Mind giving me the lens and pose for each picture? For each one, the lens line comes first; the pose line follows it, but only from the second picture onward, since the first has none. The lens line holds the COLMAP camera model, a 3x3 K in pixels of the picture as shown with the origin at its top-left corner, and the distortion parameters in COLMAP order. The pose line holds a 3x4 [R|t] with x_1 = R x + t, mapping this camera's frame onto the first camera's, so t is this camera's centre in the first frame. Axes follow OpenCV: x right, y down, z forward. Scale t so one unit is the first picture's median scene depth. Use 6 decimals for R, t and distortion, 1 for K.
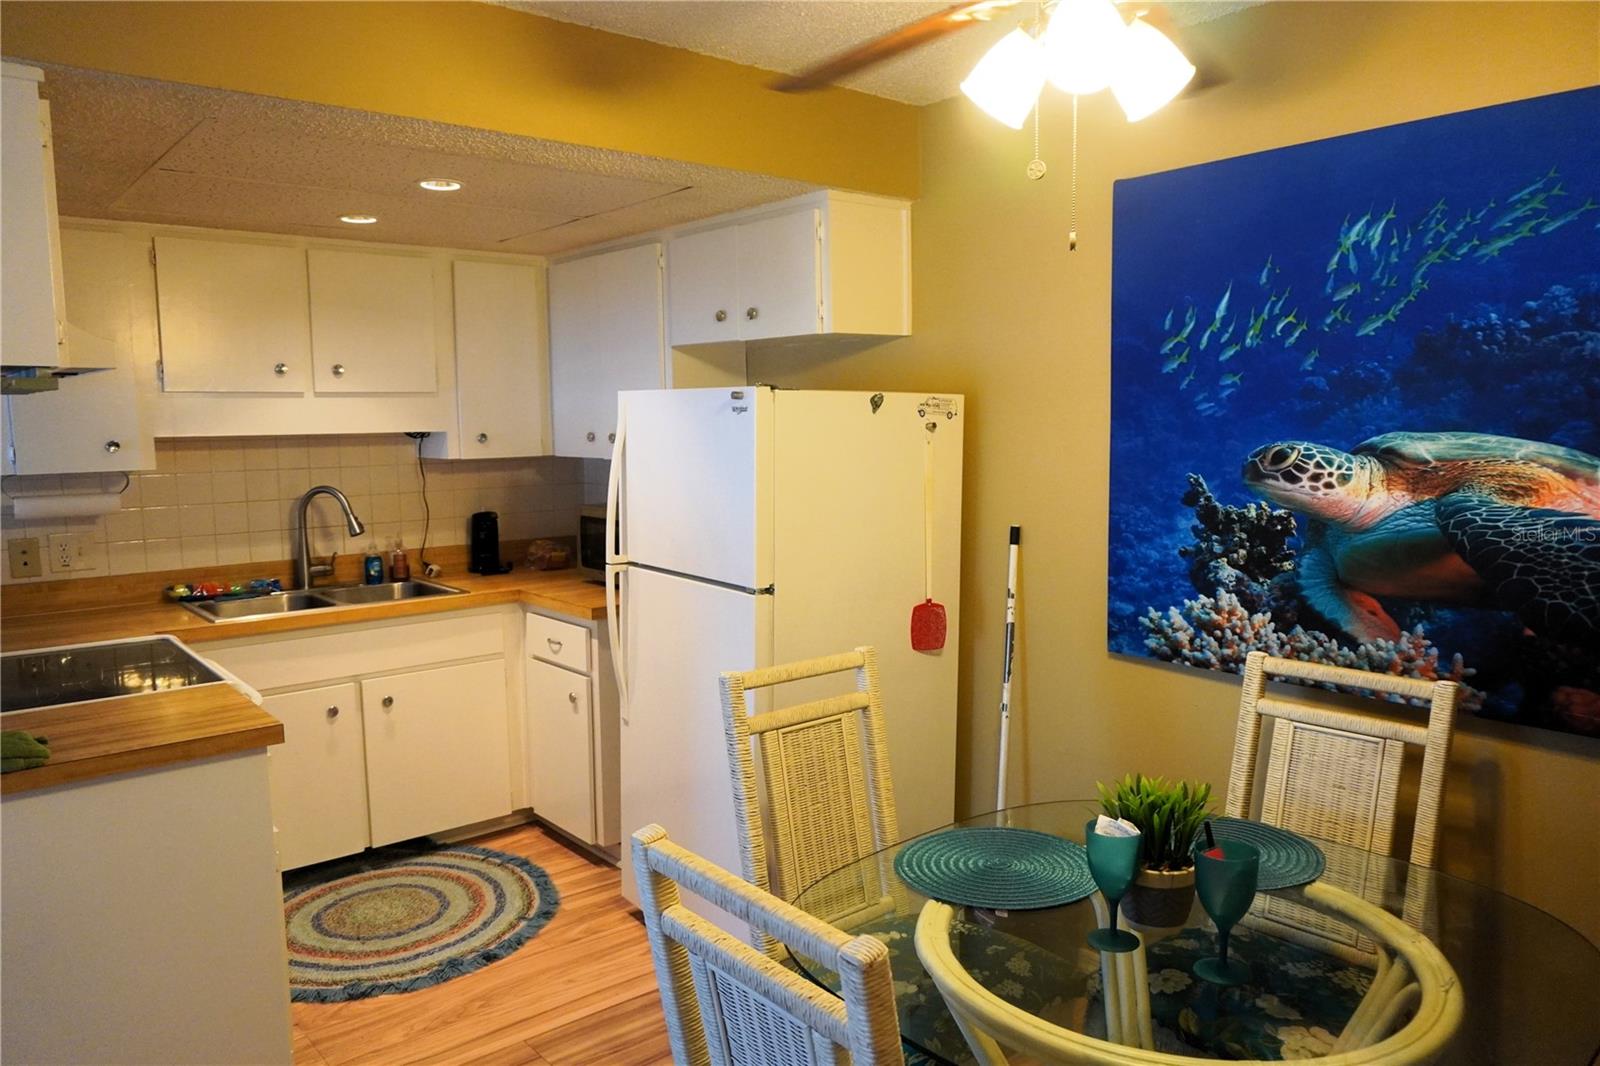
lens RADIAL K [[1093.3, 0, 805.7], [0, 1093.3, 528.2], [0, 0, 1]] dist [-0.056039, 0.046271]
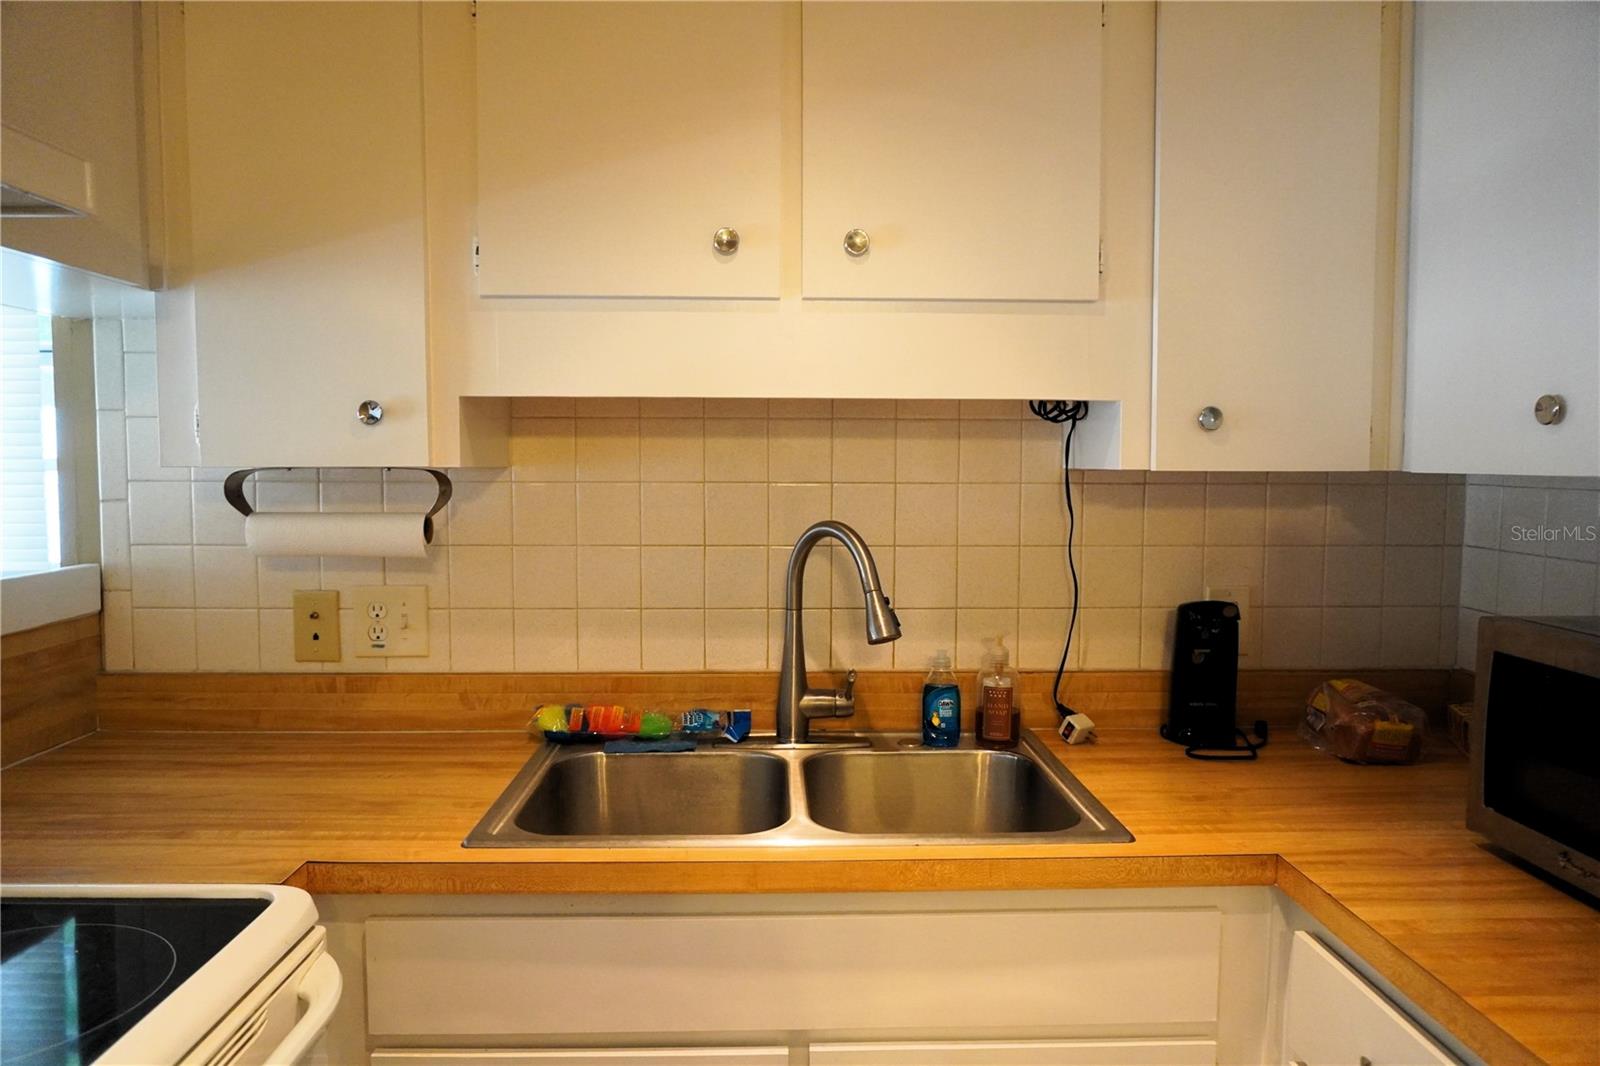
lens RADIAL K [[1093.3, 0, 805.7], [0, 1093.3, 528.2], [0, 0, 1]] dist [-0.056039, 0.046271]
pose [[0.776020, 0.051151, -0.628630, -0.171198], [-0.075054, 0.997113, -0.011517, -0.029861], [0.626226, 0.056119, 0.777619, 0.641872]]
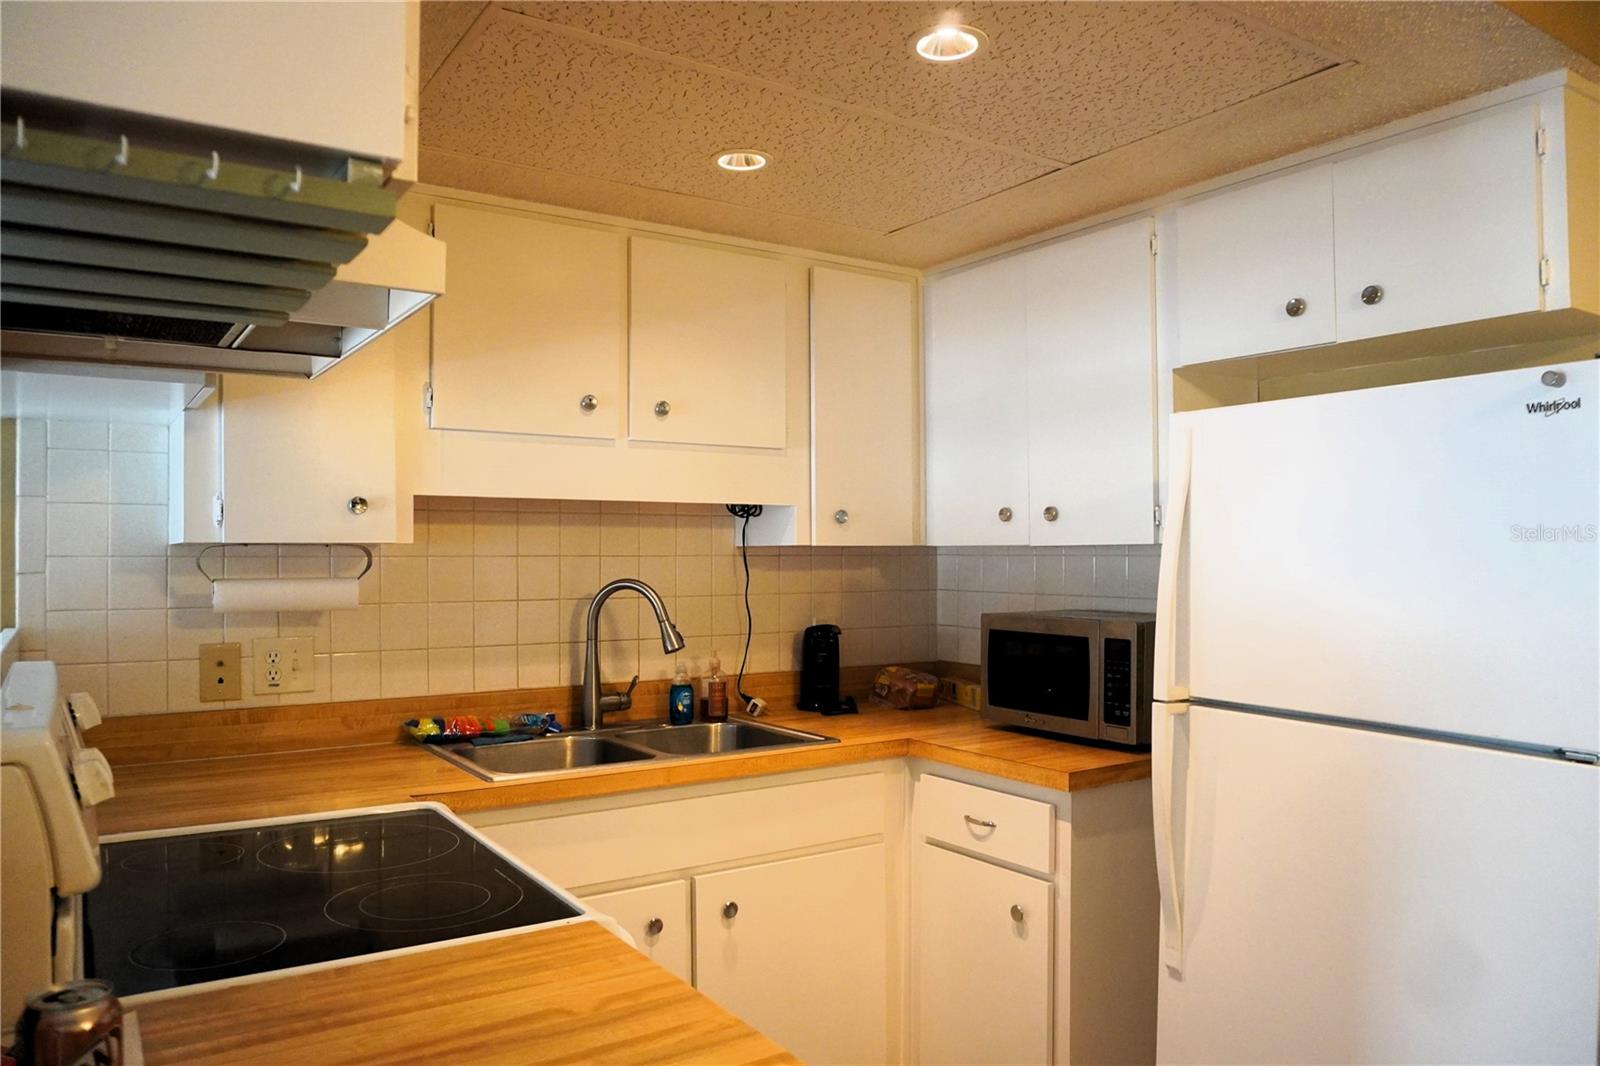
lens RADIAL K [[1129.7, 0, 820.2], [0, 1129.7, 545.7], [0, 0, 1]] dist [-0.044052, 0.000566]
pose [[0.993387, 0.006875, -0.114606, -0.238889], [-0.019324, 0.993976, -0.107877, 0.014892], [0.113174, 0.109379, 0.987536, 0.300009]]
